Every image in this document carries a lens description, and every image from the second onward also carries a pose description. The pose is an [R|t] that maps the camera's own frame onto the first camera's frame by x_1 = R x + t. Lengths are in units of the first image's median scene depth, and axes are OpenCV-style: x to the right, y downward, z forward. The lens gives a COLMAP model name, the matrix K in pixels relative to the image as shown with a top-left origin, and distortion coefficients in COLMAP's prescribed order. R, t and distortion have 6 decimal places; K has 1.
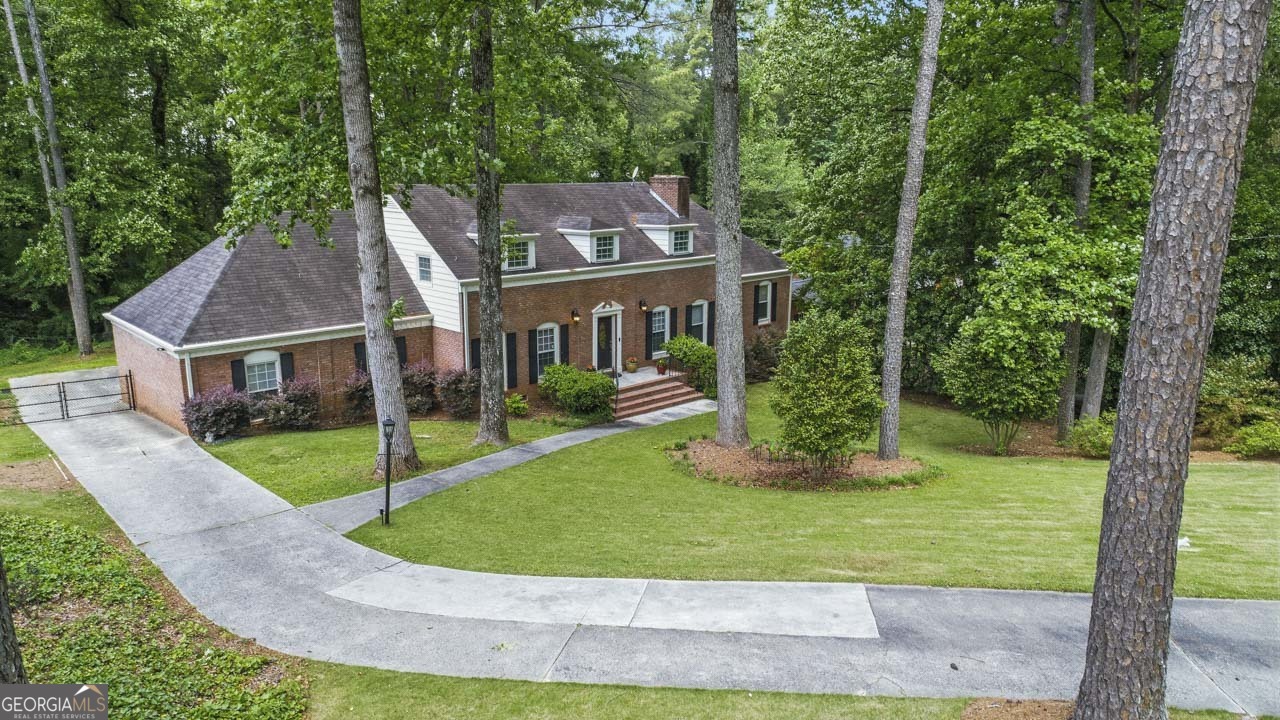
lens RADIAL K [[855.8, 0, 640.0], [0, 855.8, 360.0], [0, 0, 1]] dist [0.000598, 0.001228]
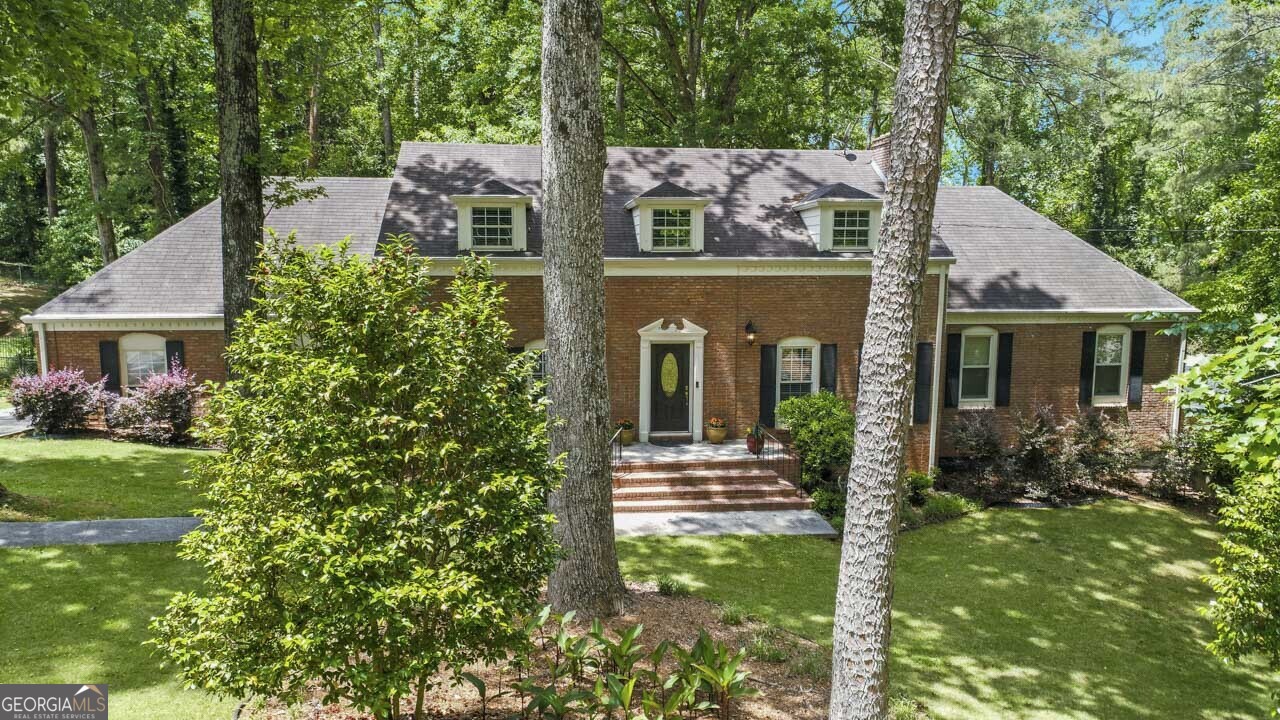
lens RADIAL K [[869.4, 0, 640.0], [0, 869.4, 360.0], [0, 0, 1]] dist [0.005744, 0.000062]
pose [[0.803302, 0.079907, -0.590187, 0.320238], [-0.130895, 0.990416, -0.044067, -0.009635], [0.581010, 0.112652, 0.806063, 0.519021]]
